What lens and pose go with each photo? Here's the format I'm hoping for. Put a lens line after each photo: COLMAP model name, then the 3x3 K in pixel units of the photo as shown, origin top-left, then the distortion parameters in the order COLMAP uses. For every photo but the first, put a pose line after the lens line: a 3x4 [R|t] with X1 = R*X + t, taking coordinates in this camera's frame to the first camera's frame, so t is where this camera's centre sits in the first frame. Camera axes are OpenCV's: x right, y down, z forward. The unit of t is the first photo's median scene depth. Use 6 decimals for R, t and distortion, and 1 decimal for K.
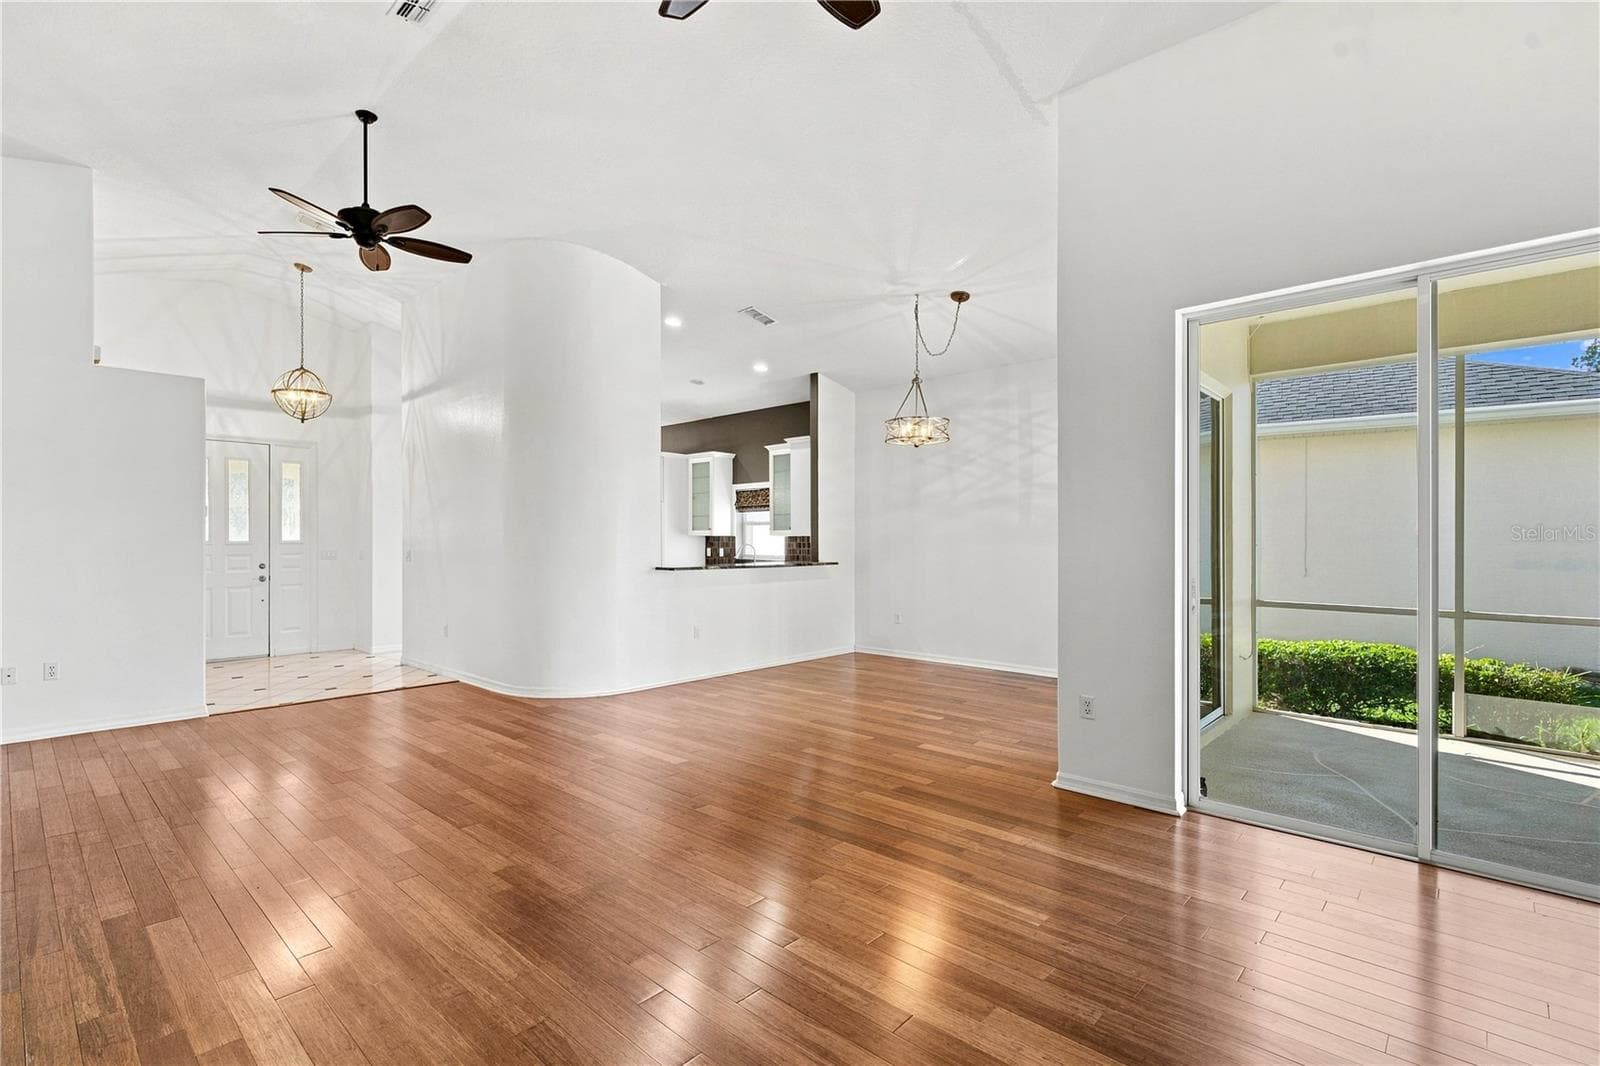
lens RADIAL K [[745.2, 0, 789.5], [0, 745.2, 533.9], [0, 0, 1]] dist [0.005444, -0.002713]
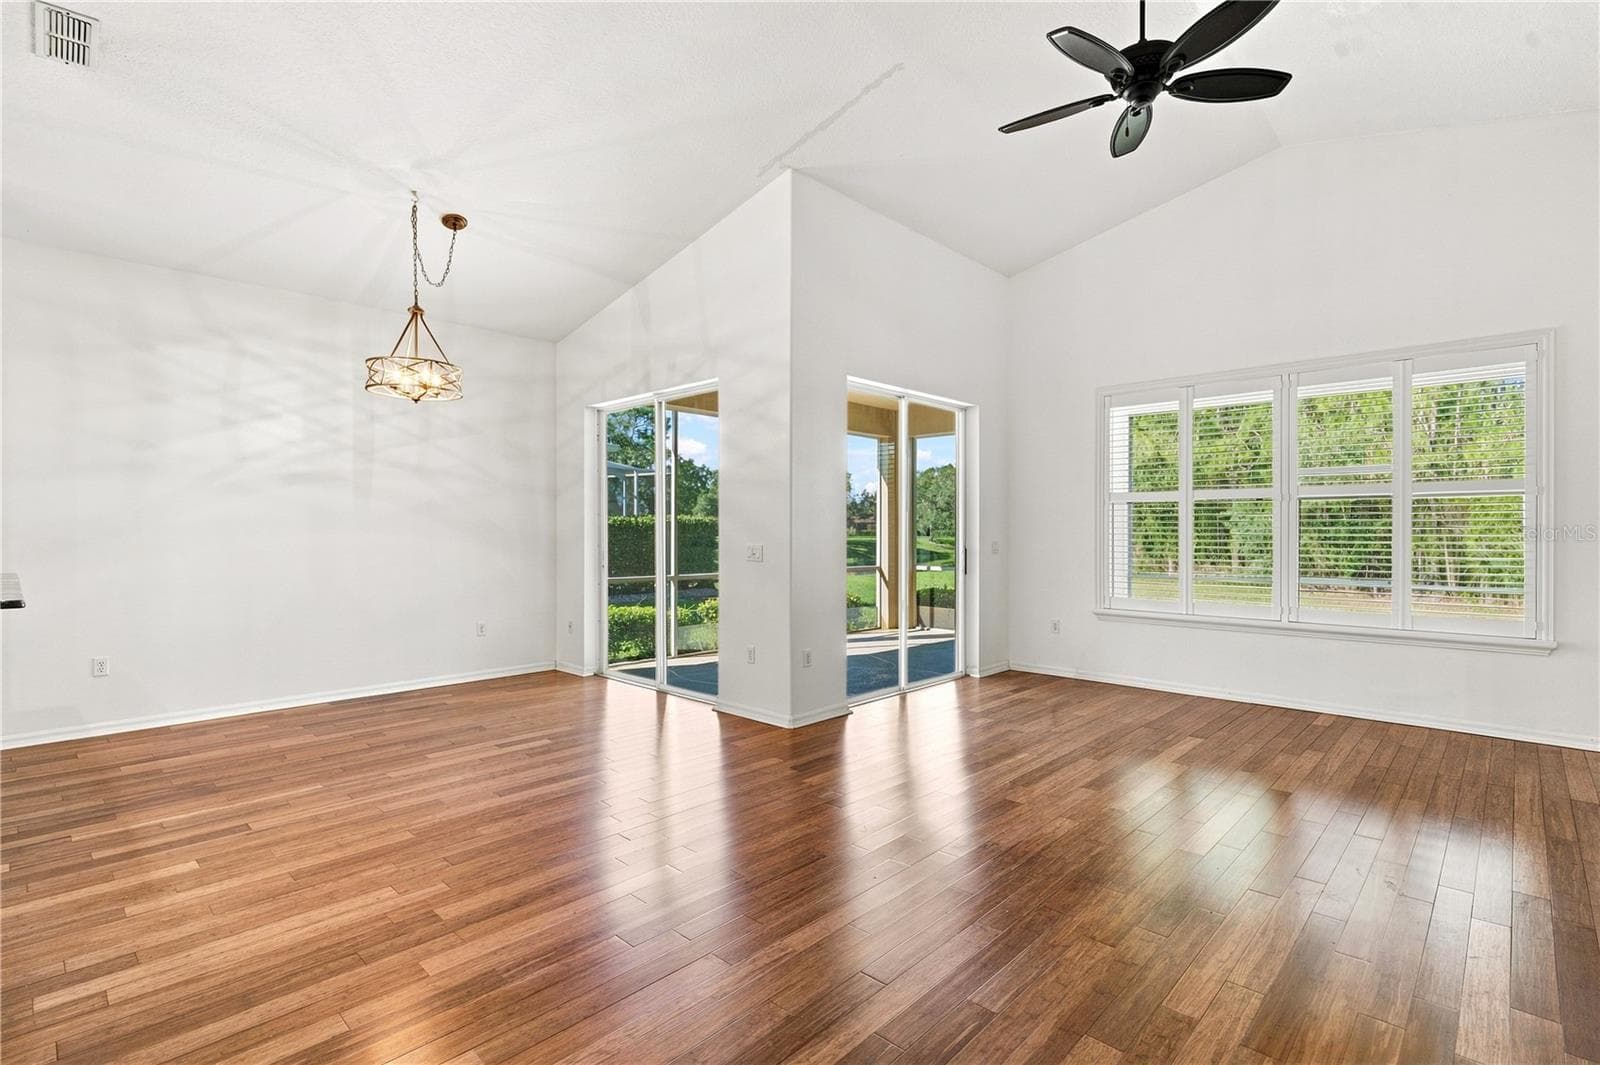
lens RADIAL K [[745.2, 0, 793.8], [0, 745.2, 531.4], [0, 0, 1]] dist [0.005444, -0.002713]
pose [[0.011945, -0.000095, 0.999929, -0.414327], [-0.011259, 0.999937, 0.000230, 0.004609], [-0.999865, -0.011261, 0.011943, 0.462347]]
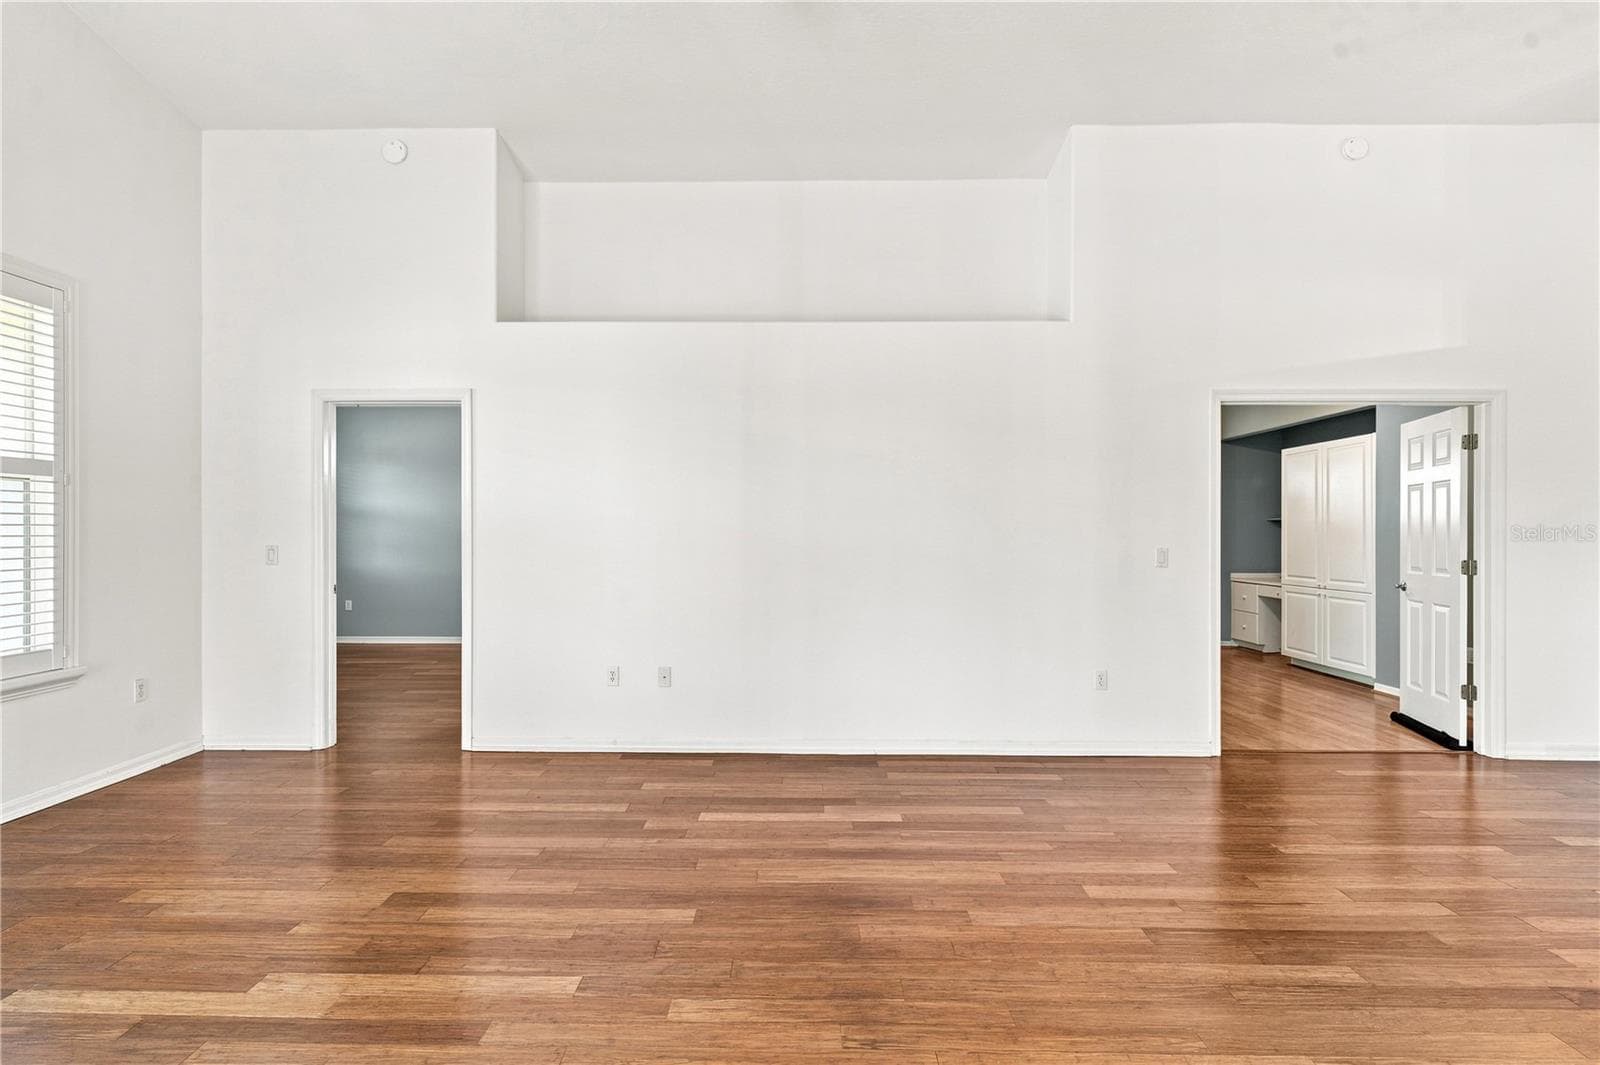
lens RADIAL K [[745.2, 0, 789.9], [0, 745.2, 536.7], [0, 0, 1]] dist [0.005444, -0.002713]
pose [[-0.737264, 0.002450, -0.675600, 0.118805], [0.005026, 0.999986, -0.001858, 0.005643], [0.675586, -0.004765, -0.737266, 0.521446]]
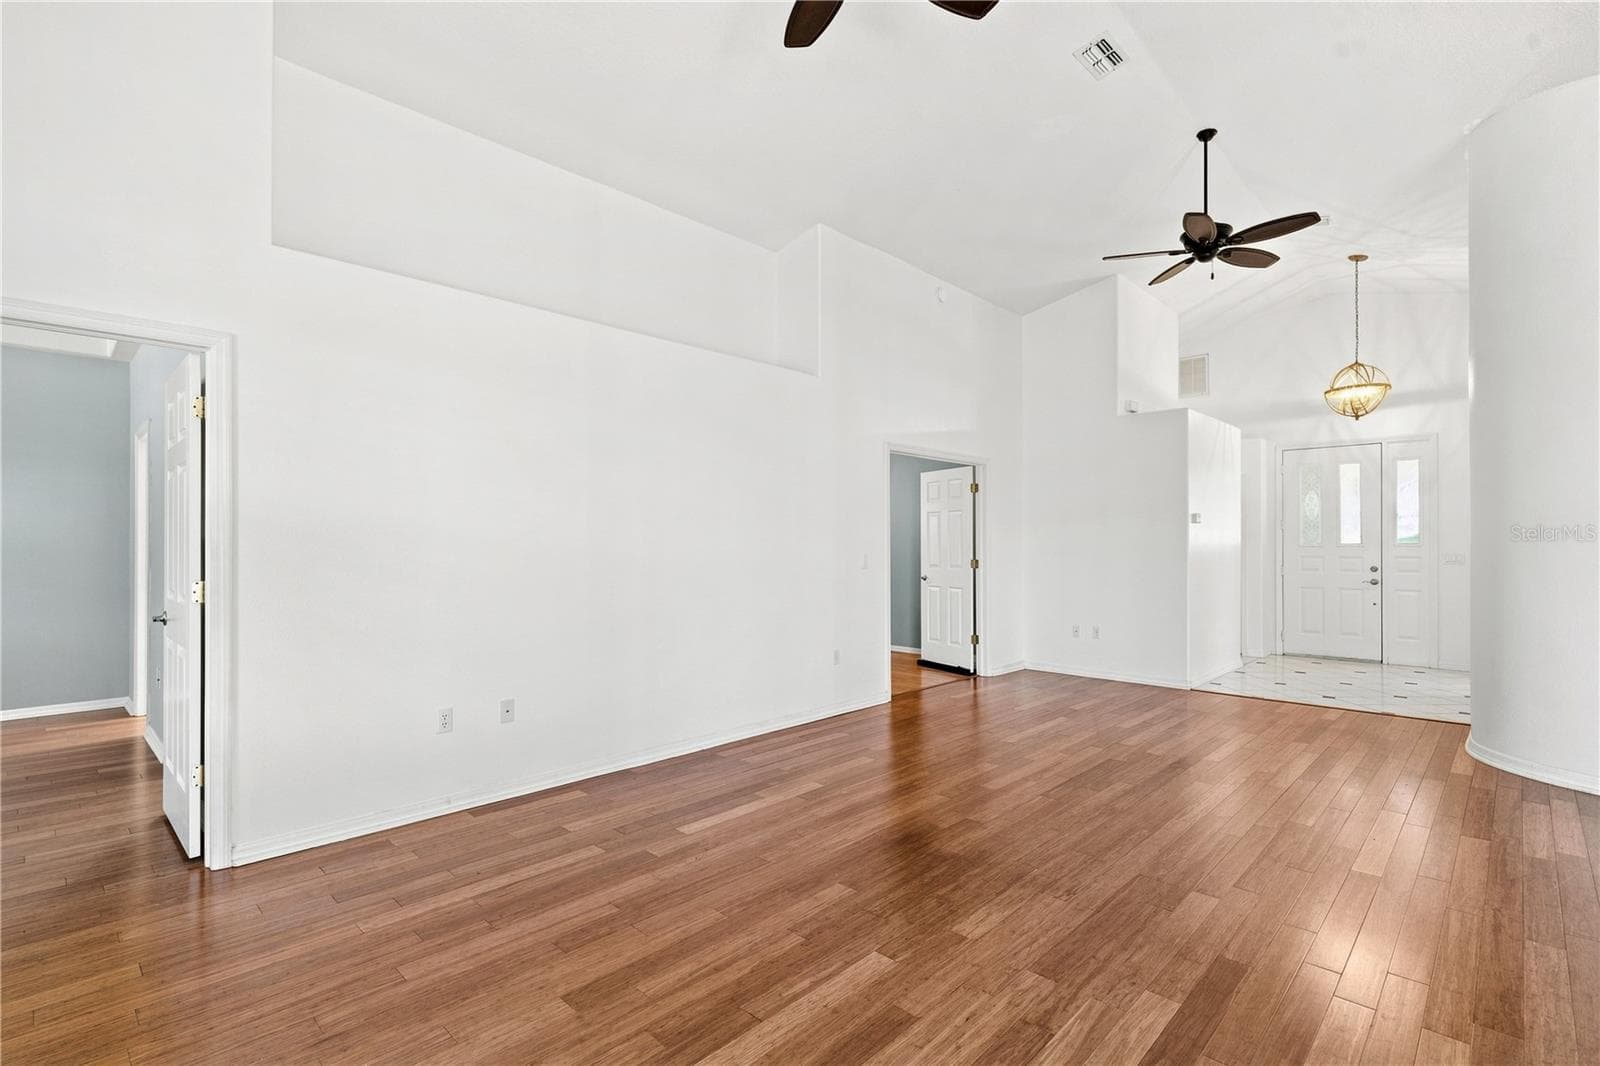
lens RADIAL K [[745.2, 0, 794.6], [0, 745.2, 535.9], [0, 0, 1]] dist [0.005444, -0.002713]
pose [[-0.013802, -0.008820, -0.999866, 0.280961], [0.008358, 0.999925, -0.008936, 0.002377], [0.999870, -0.008480, -0.013728, 0.257503]]
